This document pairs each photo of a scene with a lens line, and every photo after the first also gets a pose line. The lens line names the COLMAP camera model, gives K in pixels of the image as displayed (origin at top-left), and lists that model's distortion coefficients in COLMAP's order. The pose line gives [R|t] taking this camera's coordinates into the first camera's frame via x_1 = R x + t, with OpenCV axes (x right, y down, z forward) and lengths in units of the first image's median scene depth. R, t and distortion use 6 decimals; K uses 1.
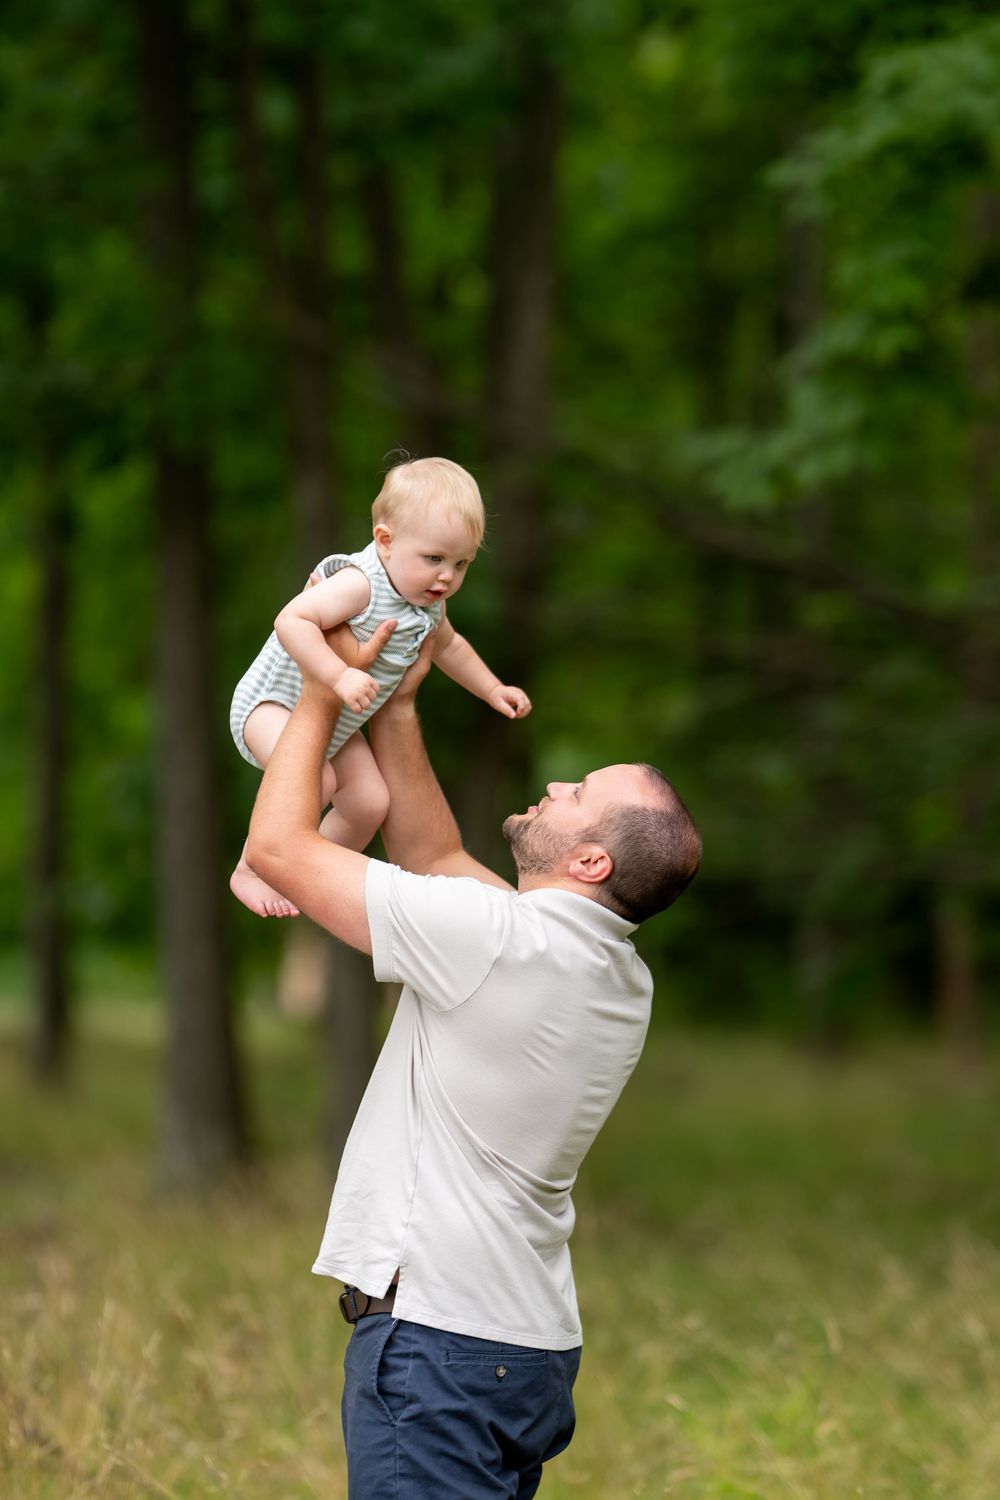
lens RADIAL K [[5752.9, 0, 500.1], [0, 5752.9, 709.2], [0, 0, 1]] dist [0.018366, 3.277077]
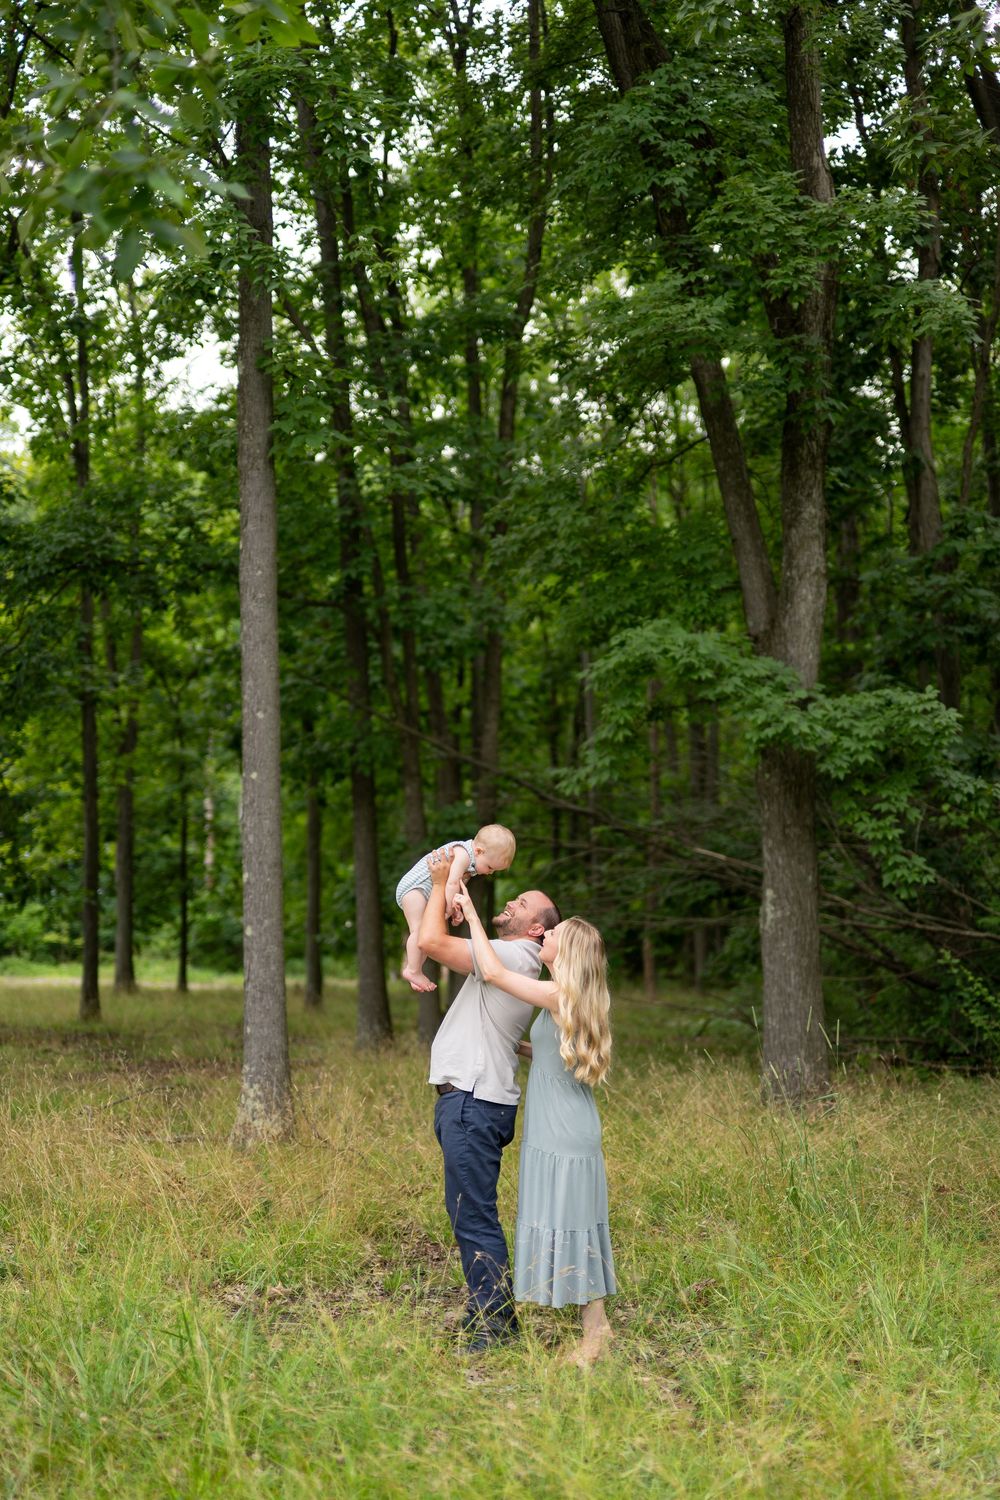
lens RADIAL K [[2131.2, 0, 477.9], [0, 2131.2, 748.7], [0, 0, 1]] dist [0.006820, -0.031165]
pose [[0.999932, -0.011443, 0.002369, -0.002975], [0.011553, 0.998508, -0.053375, -0.002375], [-0.001755, 0.053399, 0.998572, -0.017839]]
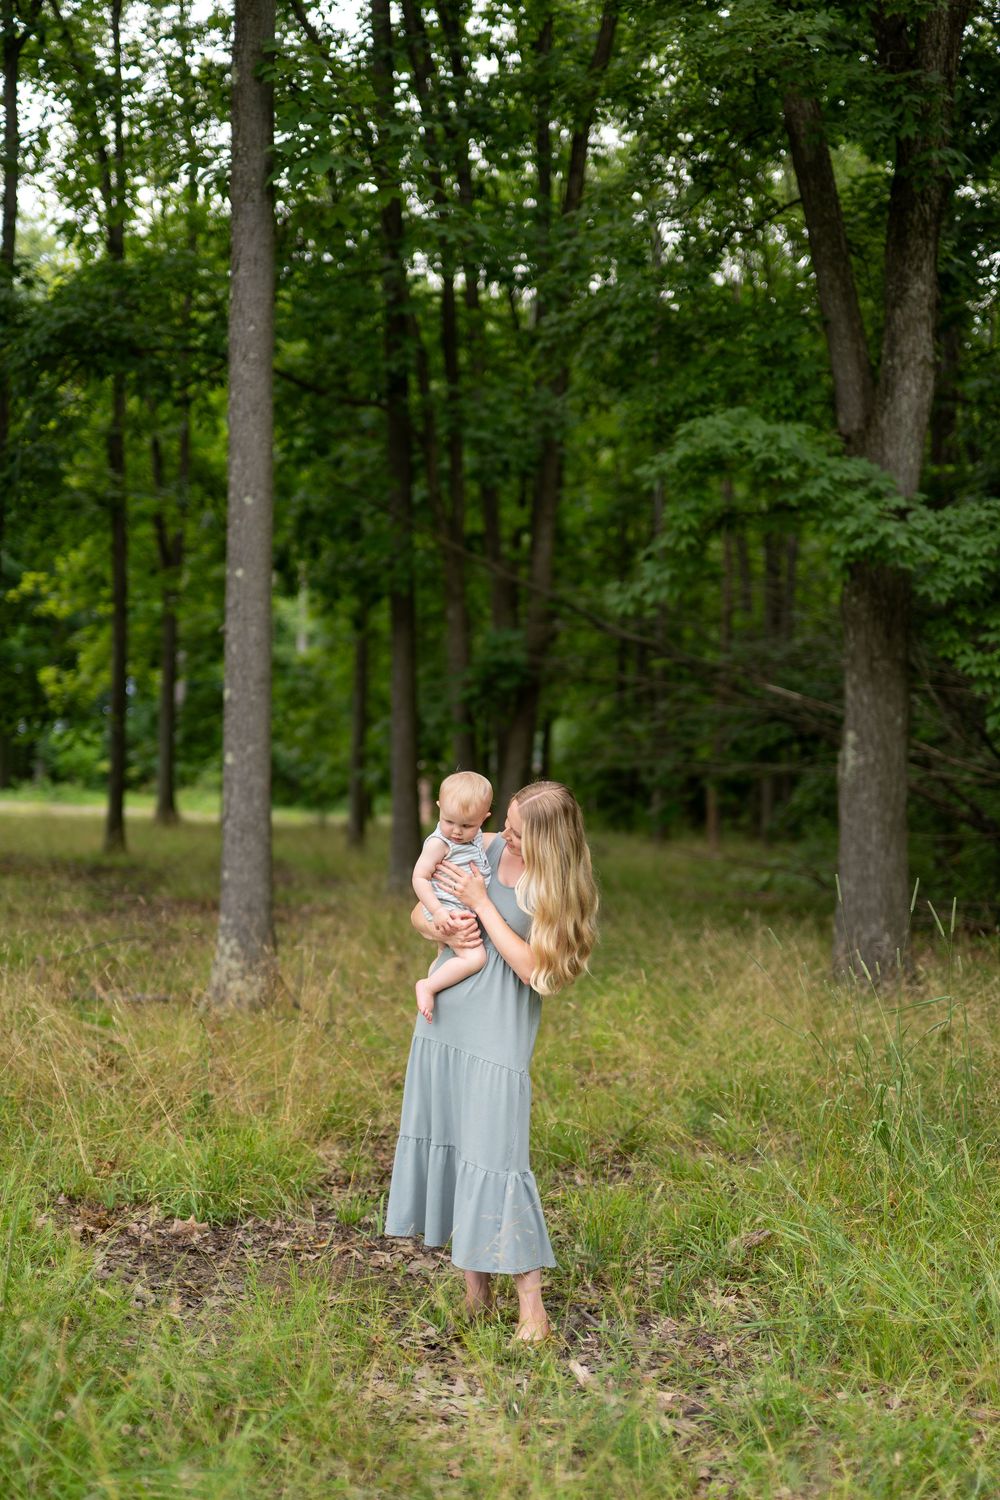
lens RADIAL K [[2011.6, 0, 470.2], [0, 2011.6, 751.3], [0, 0, 1]] dist [0.008394, 0.018734]
pose [[0.998900, 0.020333, -0.042250, 0.012408], [-0.019499, 0.999609, 0.020058, 0.004735], [0.042641, -0.019212, 0.998906, 0.129573]]
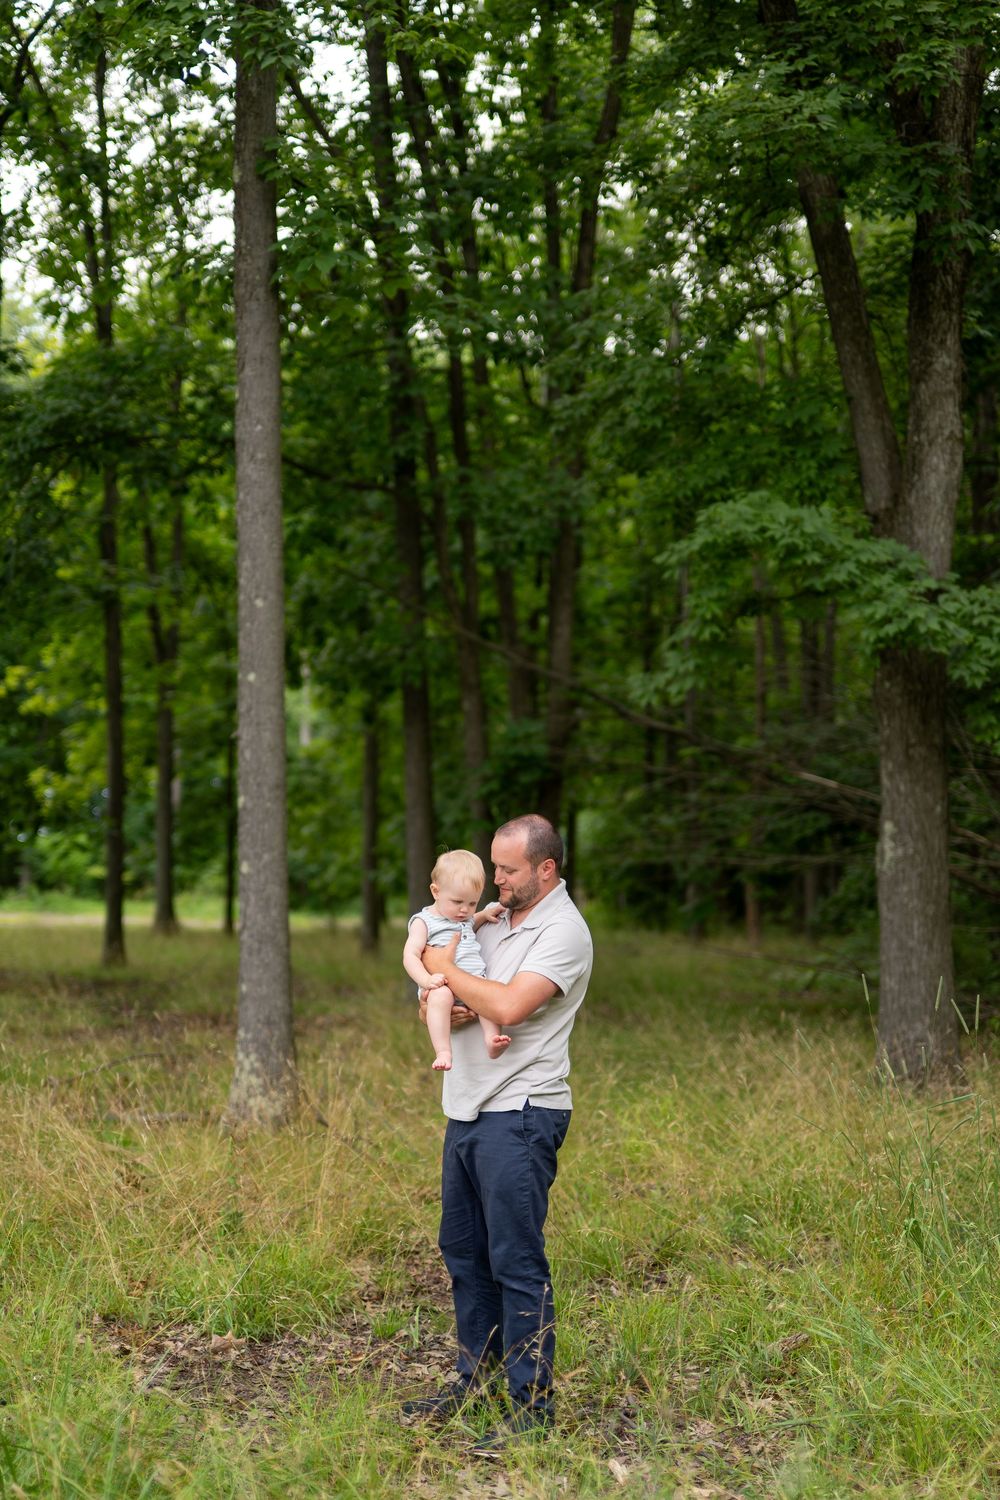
lens RADIAL K [[2224.0, 0, 464.6], [0, 2224.0, 751.2], [0, 0, 1]] dist [0.005322, 0.011095]
pose [[0.998617, -0.005721, -0.052271, 0.012809], [0.004659, 0.999781, -0.020423, 0.000456], [0.052377, 0.020151, 0.998424, 0.088616]]
